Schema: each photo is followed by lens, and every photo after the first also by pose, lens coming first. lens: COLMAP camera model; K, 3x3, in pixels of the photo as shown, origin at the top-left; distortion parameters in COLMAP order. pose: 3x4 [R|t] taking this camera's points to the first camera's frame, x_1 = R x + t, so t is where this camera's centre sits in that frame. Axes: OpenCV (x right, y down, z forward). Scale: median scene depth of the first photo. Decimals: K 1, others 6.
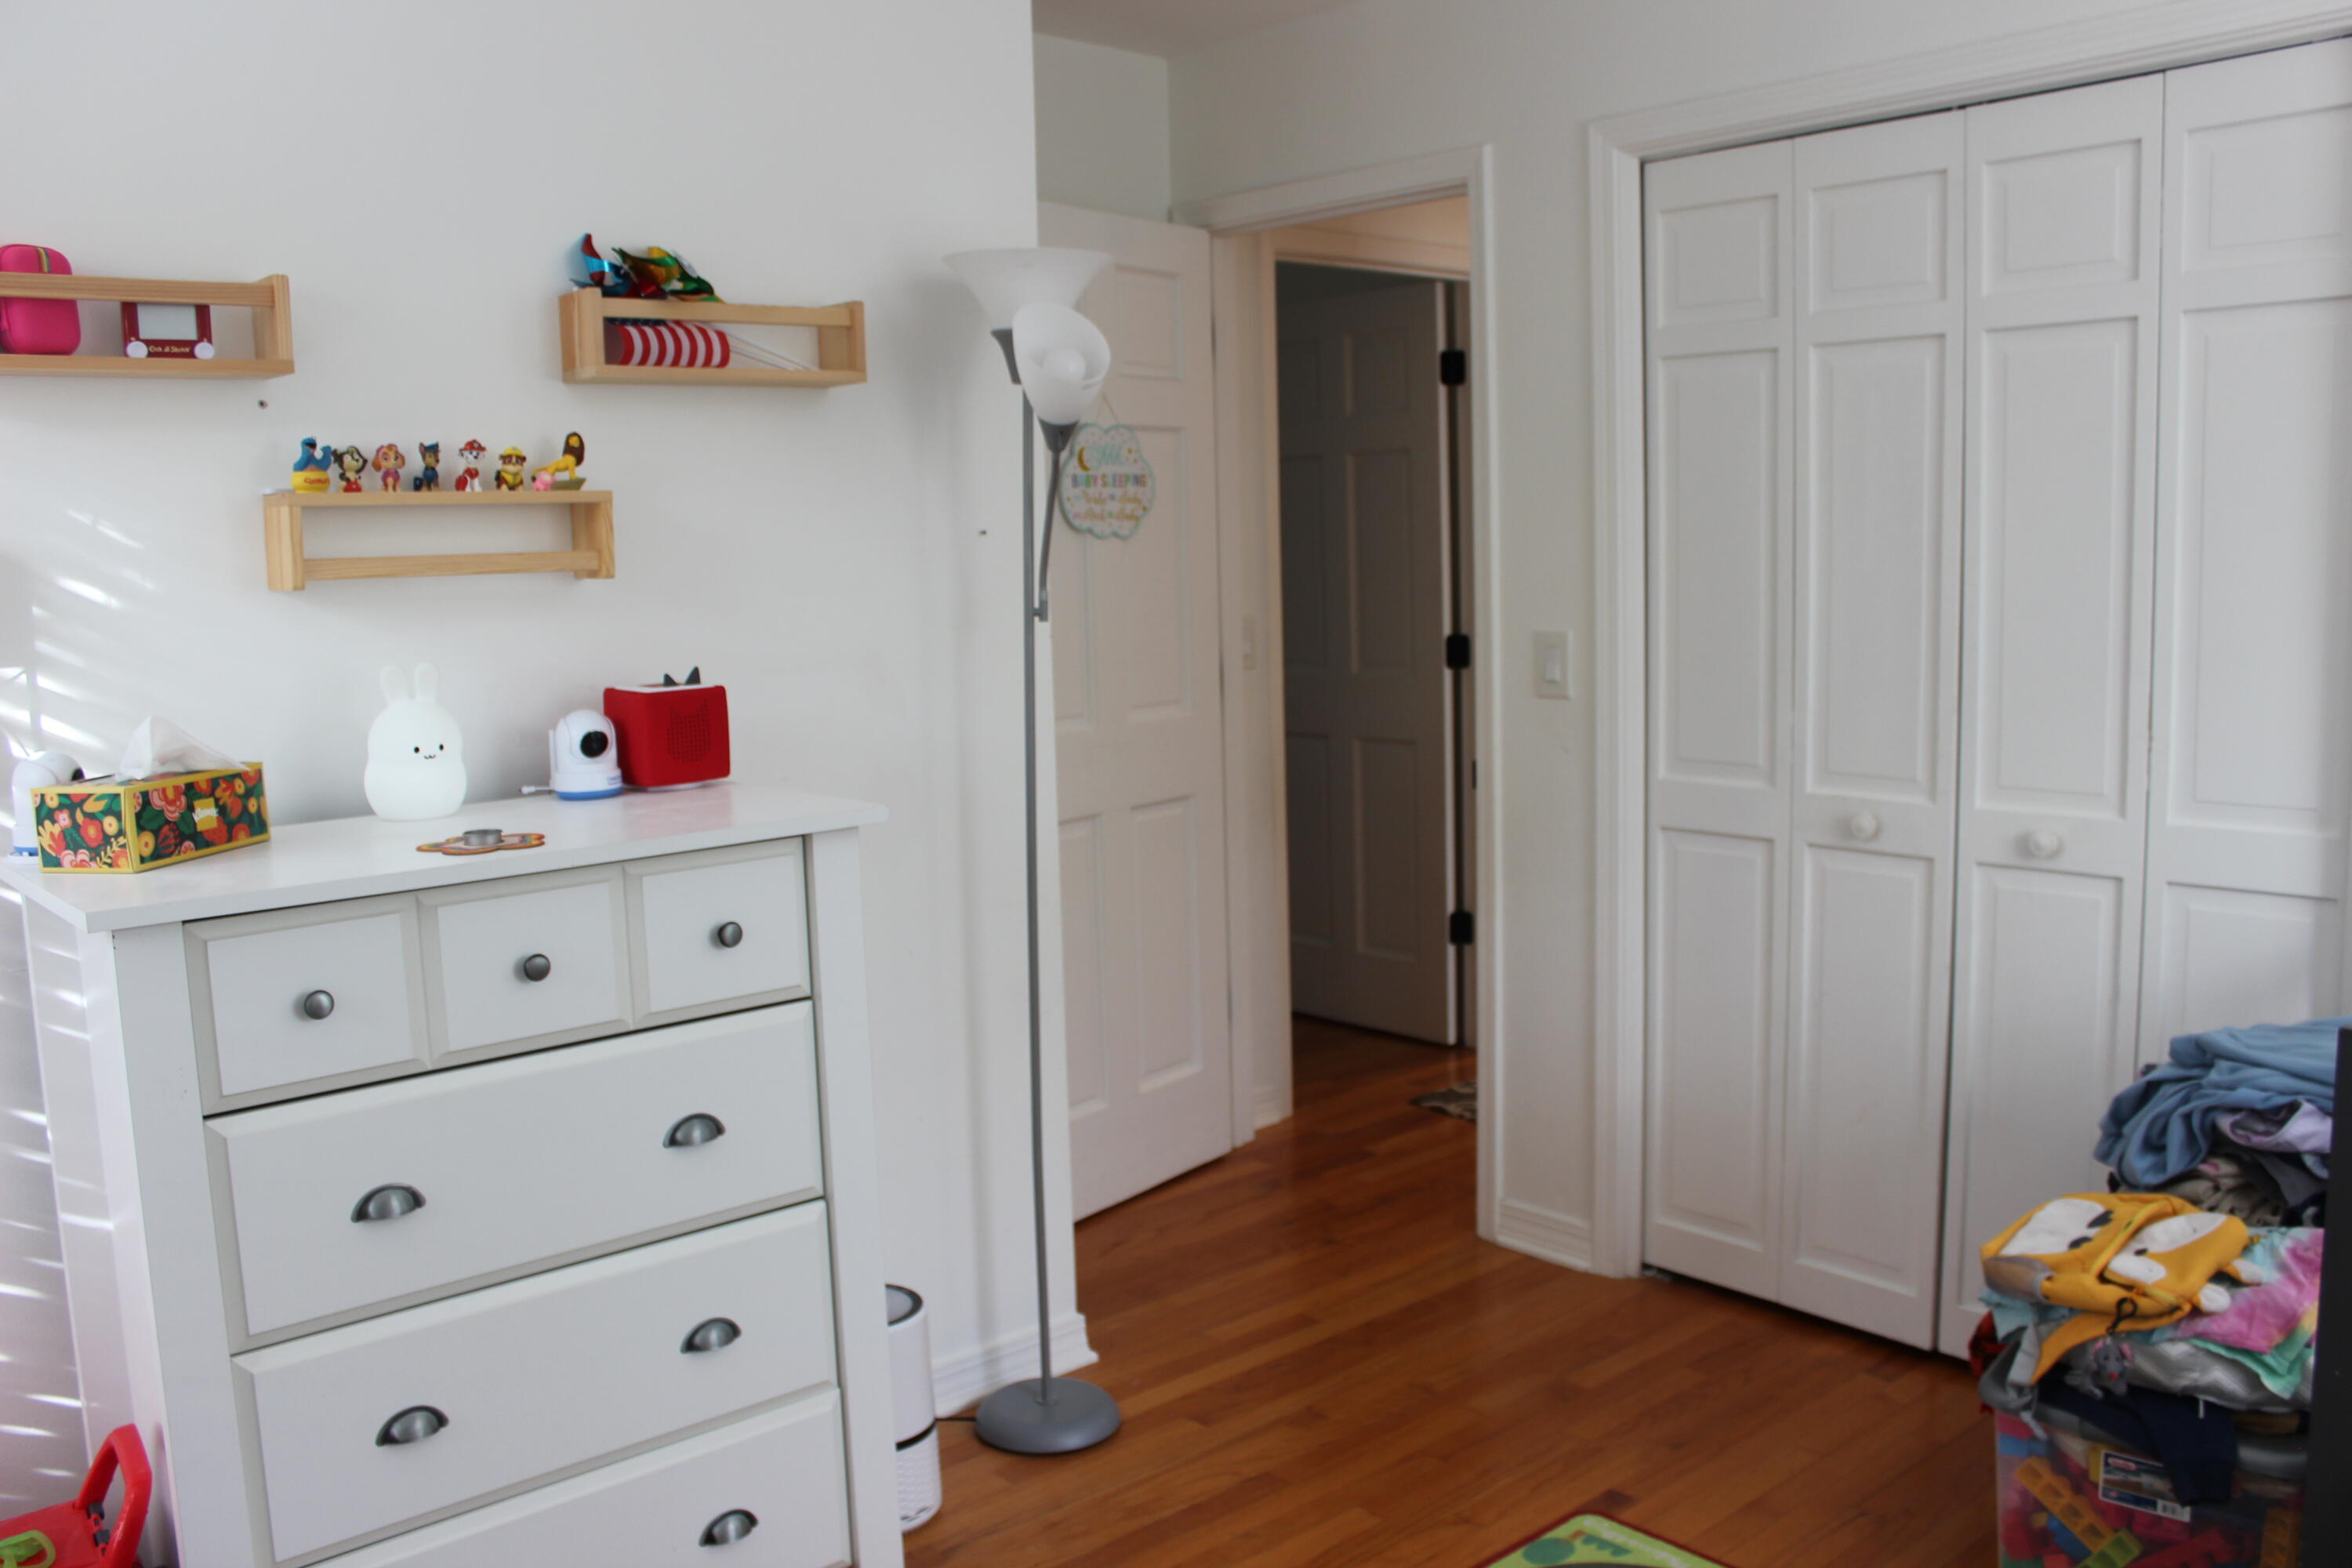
lens RADIAL K [[1952.3, 0, 1176.0], [0, 1952.3, 784.0], [0, 0, 1]] dist [-0.160209, 0.128303]
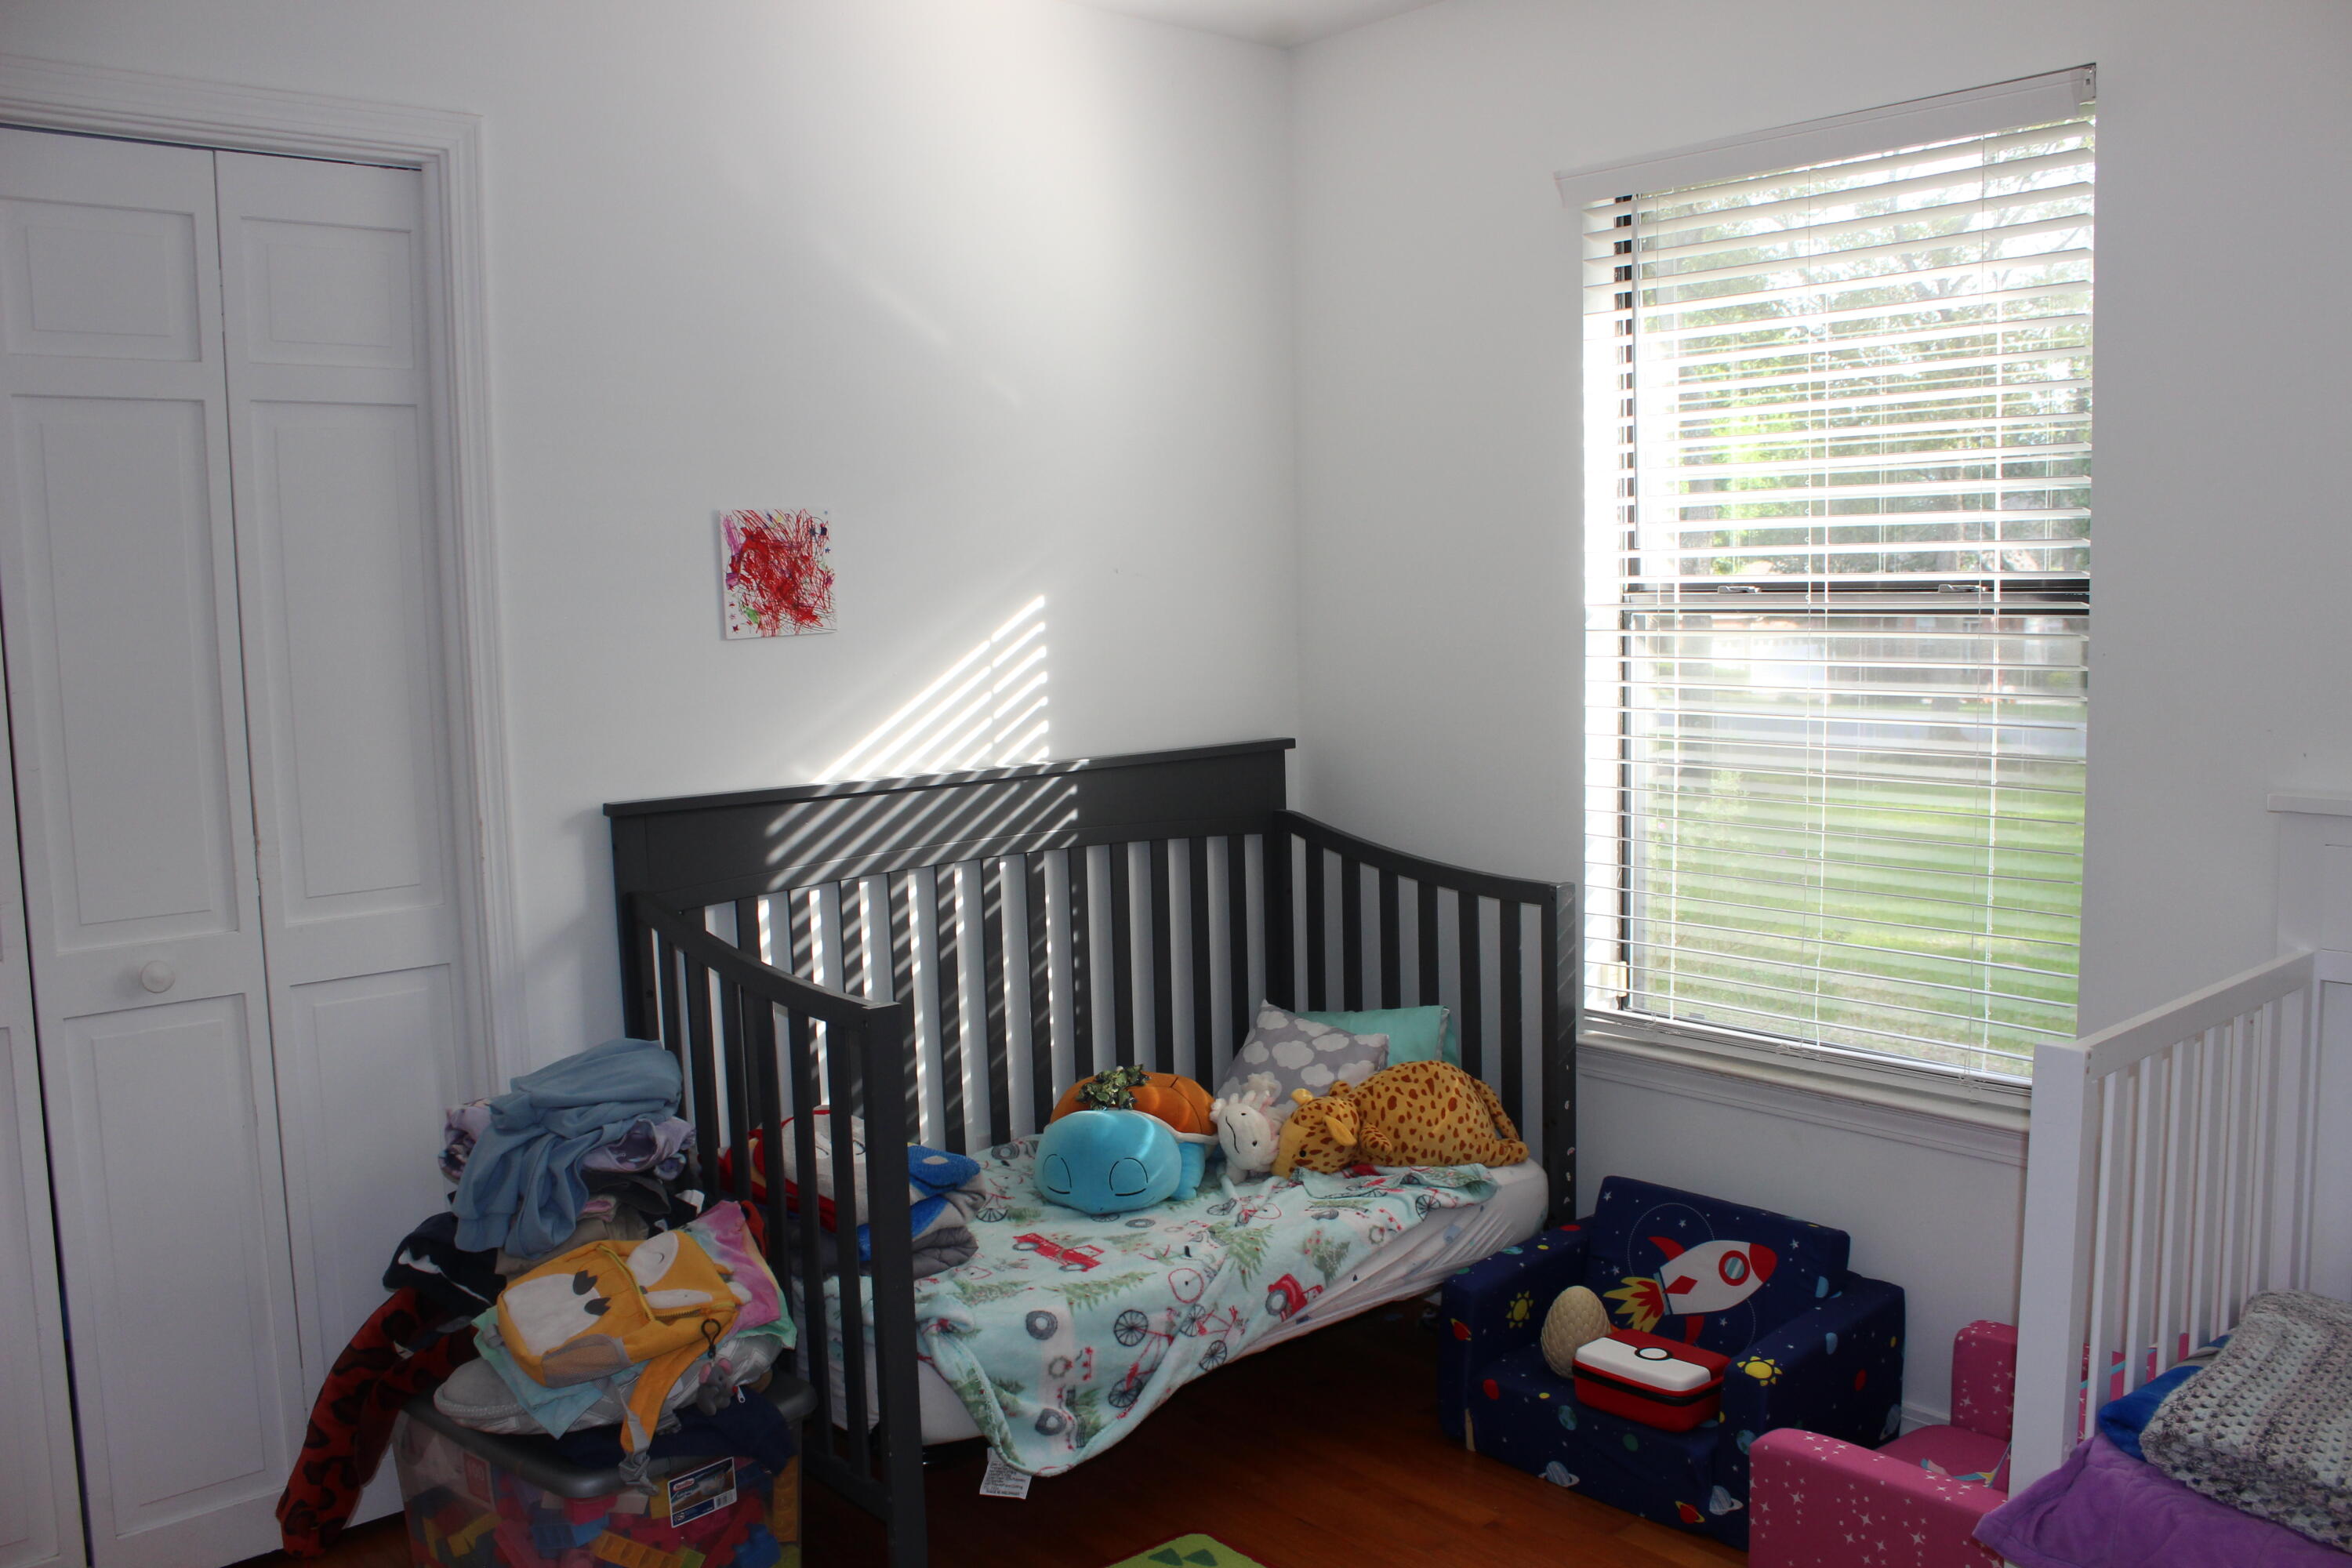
lens RADIAL K [[1952.3, 0, 1176.0], [0, 1952.3, 784.0], [0, 0, 1]] dist [-0.160209, 0.128303]
pose [[0.002771, -0.069015, 0.997612, -0.443785], [0.144480, 0.987176, 0.067892, -0.051557], [-0.989504, 0.143947, 0.012707, 0.529272]]
